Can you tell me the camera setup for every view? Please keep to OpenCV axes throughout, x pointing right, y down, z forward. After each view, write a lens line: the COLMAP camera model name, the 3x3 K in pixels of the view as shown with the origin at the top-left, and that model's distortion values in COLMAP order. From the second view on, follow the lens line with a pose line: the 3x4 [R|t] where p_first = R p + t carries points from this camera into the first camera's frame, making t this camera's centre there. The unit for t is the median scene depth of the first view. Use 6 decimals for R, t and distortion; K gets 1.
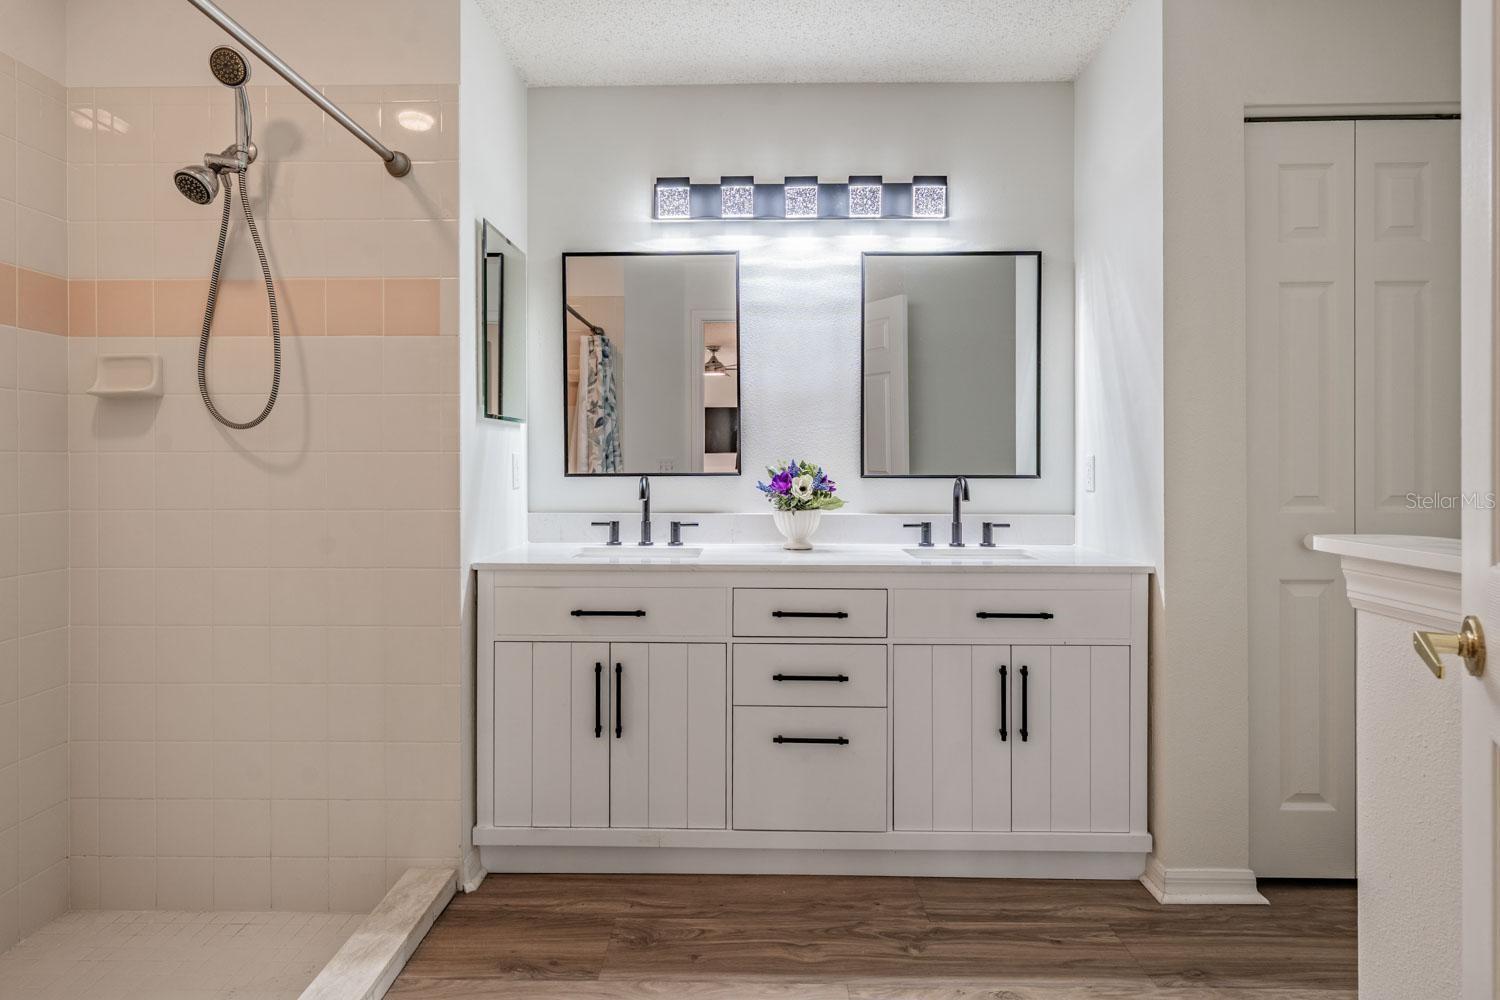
lens RADIAL K [[782.2, 0, 749.1], [0, 782.2, 467.3], [0, 0, 1]] dist [-0.000675, 0.000544]
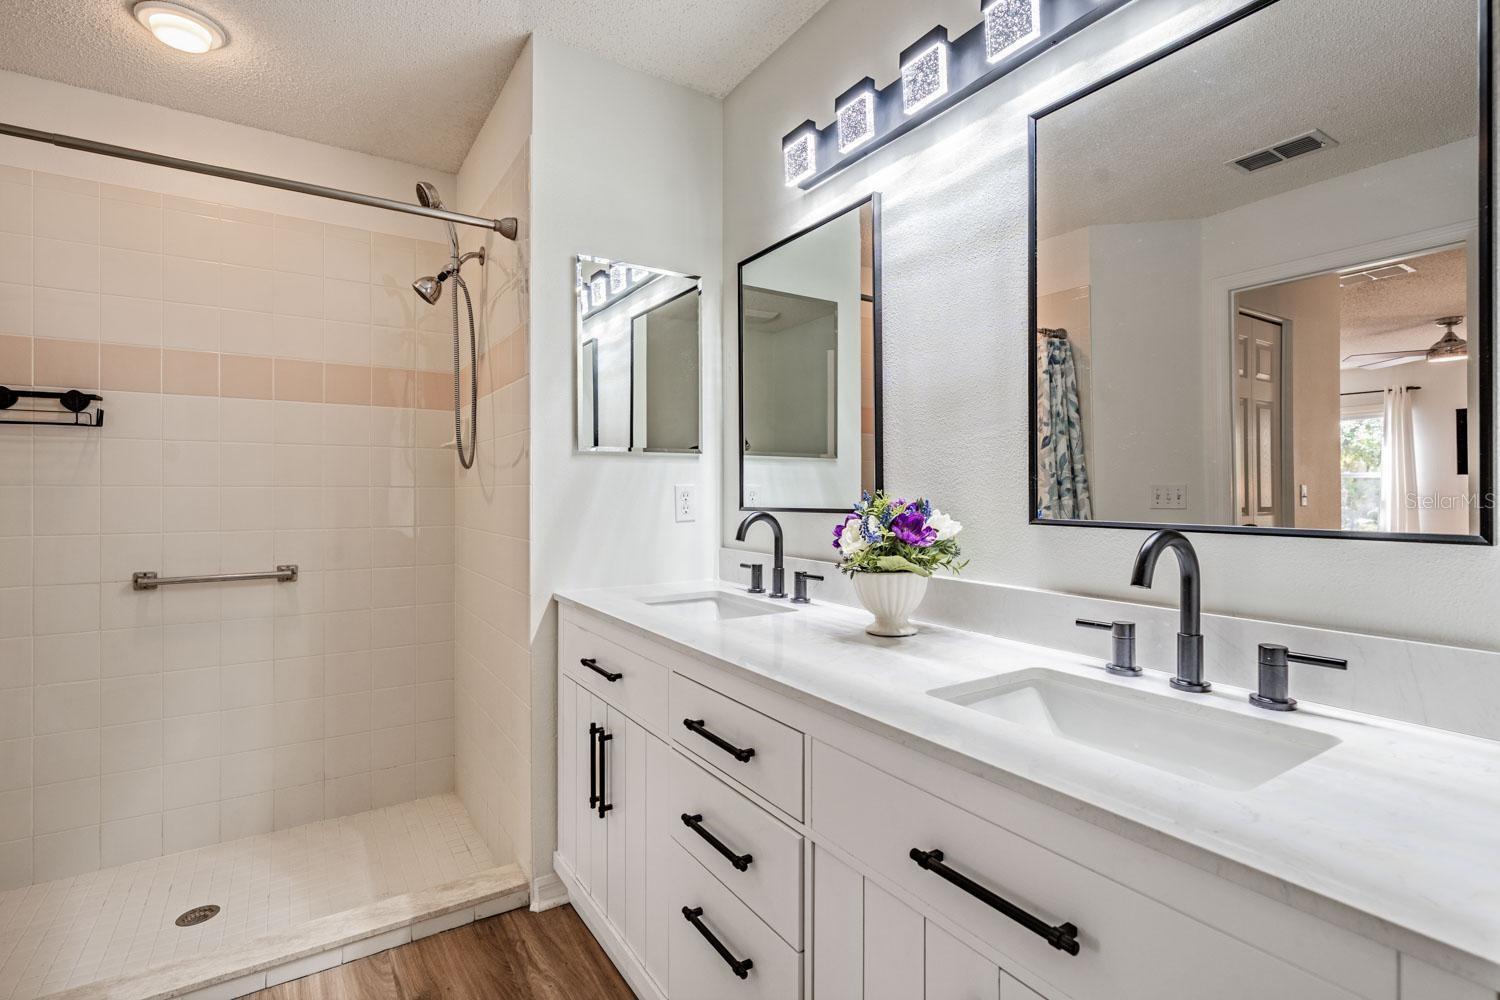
lens RADIAL K [[695.7, 0, 746.5], [0, 695.7, 488.4], [0, 0, 1]] dist [-0.008497, -0.000500]
pose [[0.558307, -0.003627, -0.829626, 0.439676], [0.001273, 0.999993, -0.003515, -0.009989], [0.829633, 0.000906, 0.558308, 0.562914]]
